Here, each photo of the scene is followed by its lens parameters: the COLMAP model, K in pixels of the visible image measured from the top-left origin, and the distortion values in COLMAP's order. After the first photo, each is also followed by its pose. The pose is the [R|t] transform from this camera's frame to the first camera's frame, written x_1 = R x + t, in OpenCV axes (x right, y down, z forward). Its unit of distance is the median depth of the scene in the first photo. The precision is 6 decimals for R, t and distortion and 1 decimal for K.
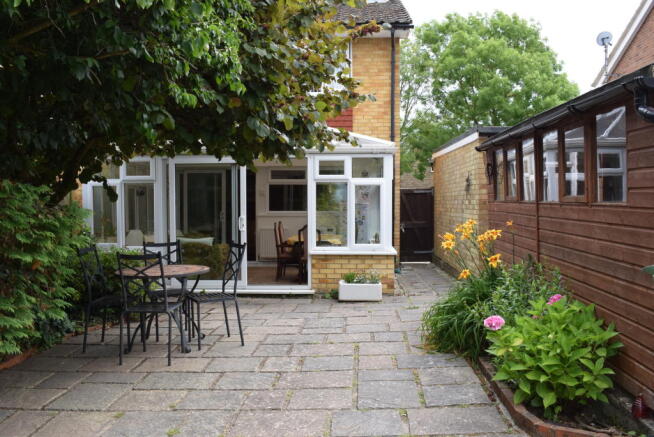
lens RADIAL K [[664.7, 0, 325.7], [0, 664.7, 215.3], [0, 0, 1]] dist [-0.065395, 0.000000]
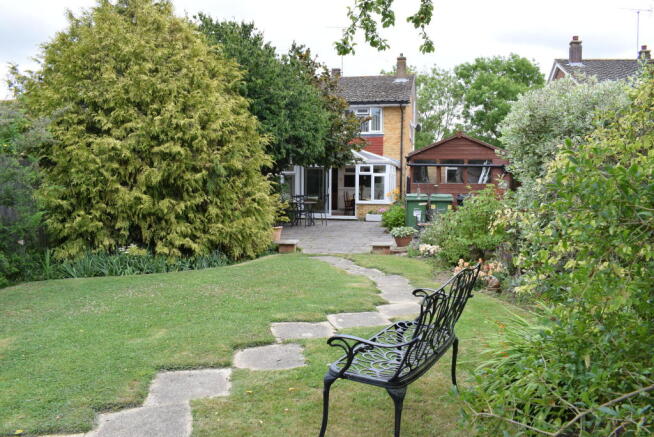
lens RADIAL K [[513.8, 0, 328.2], [0, 513.8, 218.2], [0, 0, 1]] dist [-0.095731, -0.000703]
pose [[0.988930, 0.020555, -0.146950, 0.144999], [-0.013953, 0.998852, 0.045821, 0.024555], [0.147724, -0.043263, 0.988082, -0.848615]]
